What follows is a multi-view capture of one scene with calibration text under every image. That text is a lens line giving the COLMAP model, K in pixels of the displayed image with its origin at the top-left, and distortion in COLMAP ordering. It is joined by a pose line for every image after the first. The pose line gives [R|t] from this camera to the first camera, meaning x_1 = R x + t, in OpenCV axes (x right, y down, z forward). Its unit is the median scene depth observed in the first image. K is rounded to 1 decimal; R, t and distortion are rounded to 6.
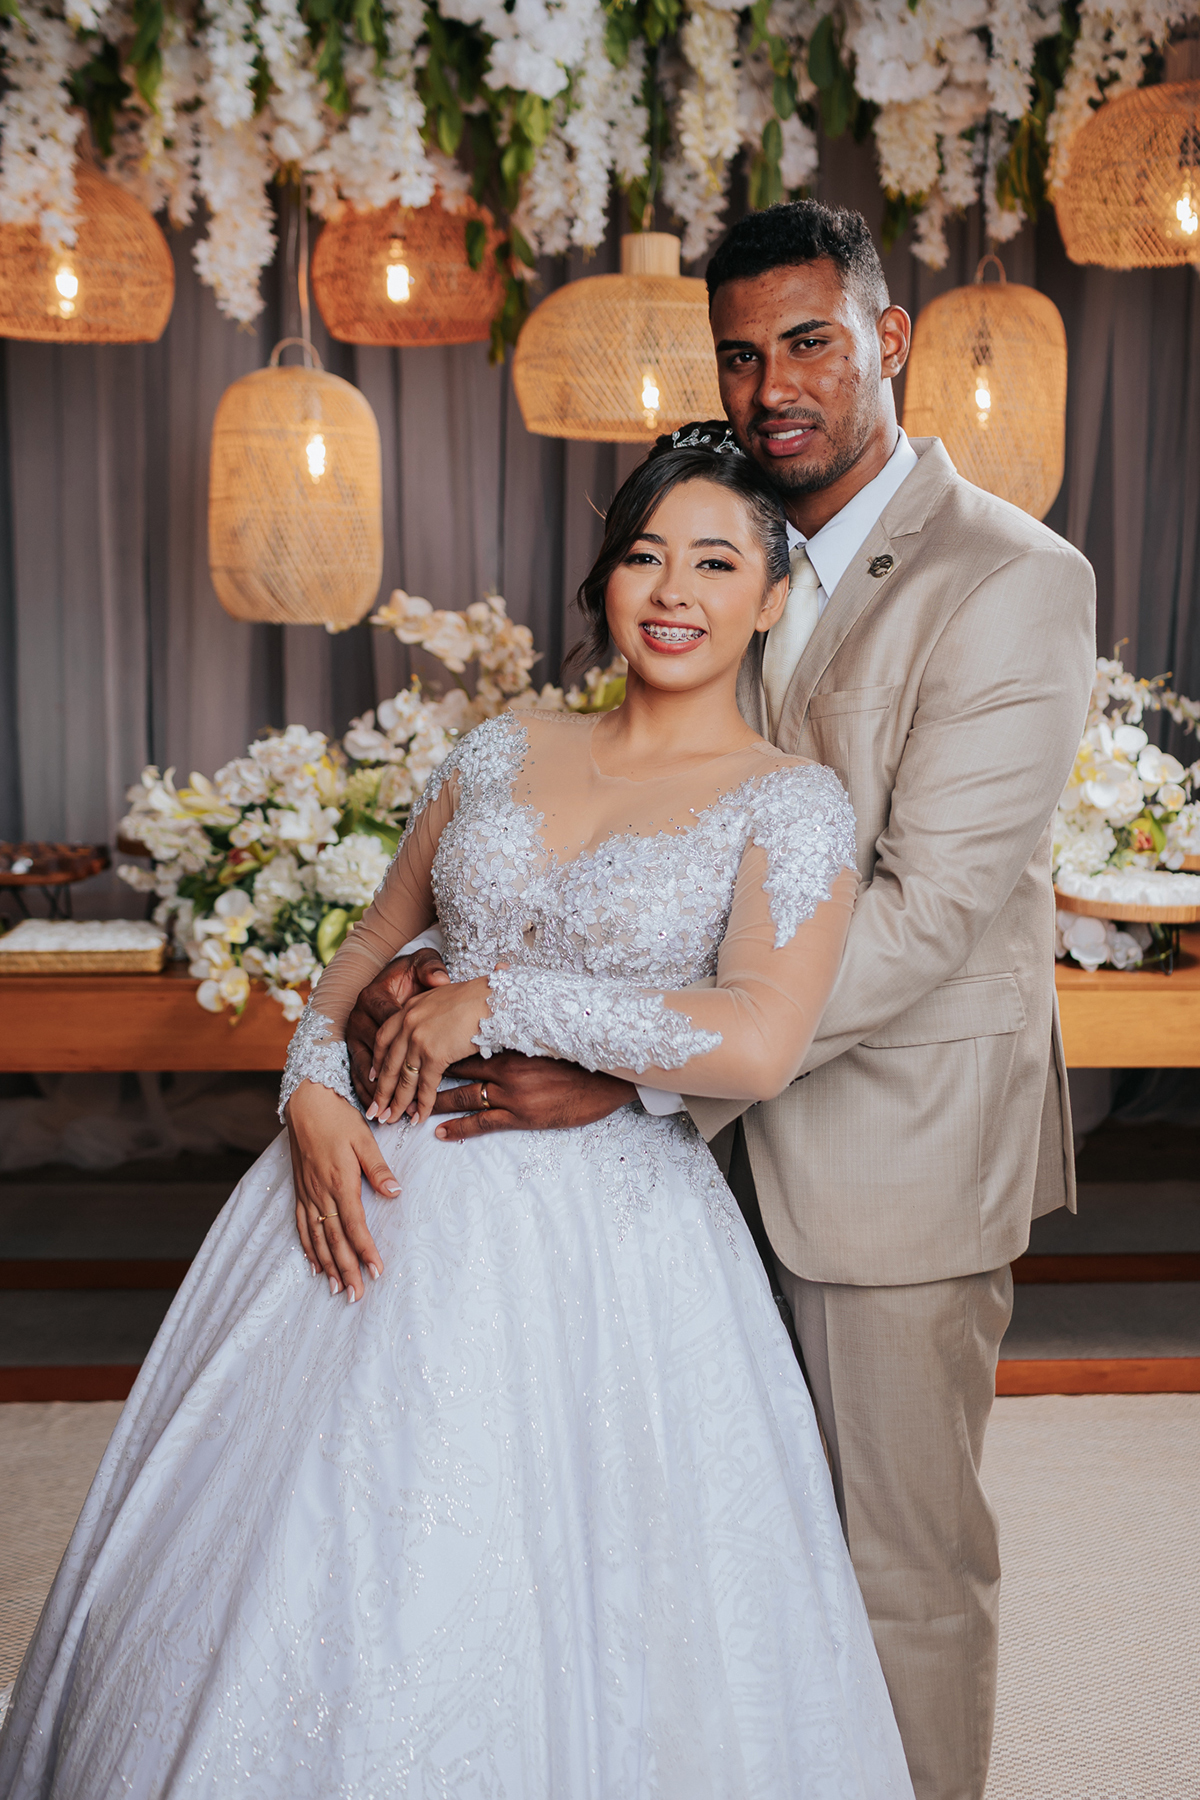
lens RADIAL K [[1946.2, 0, 695.9], [0, 1946.2, 827.5], [0, 0, 1]] dist [0.001854, 0.009841]
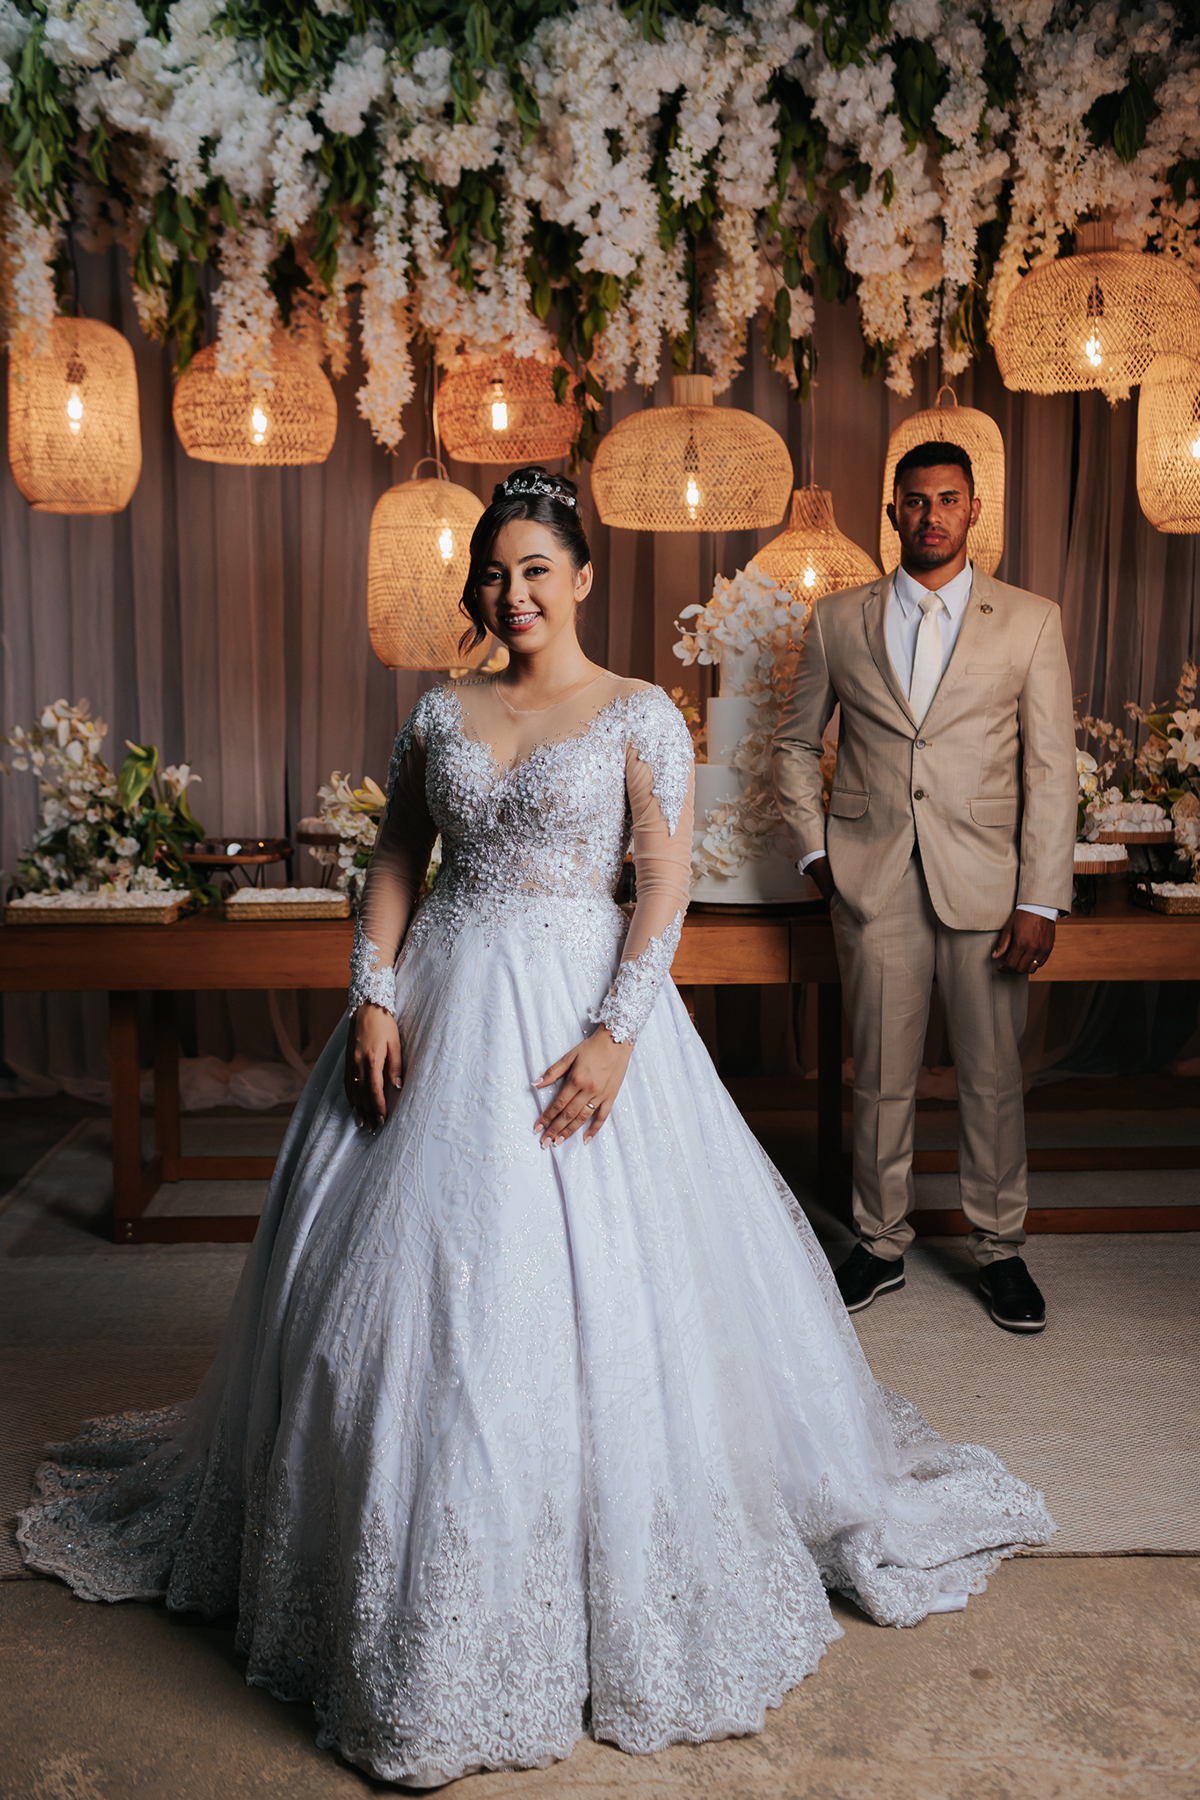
lens RADIAL K [[1751.4, 0, 633.4], [0, 1751.4, 892.7], [0, 0, 1]] dist [-0.002778, 0.006286]
pose [[0.999588, -0.013863, -0.025127, -0.039118], [0.013627, 0.999862, -0.009547, 0.064640], [0.025256, 0.009201, 0.999639, -0.209657]]
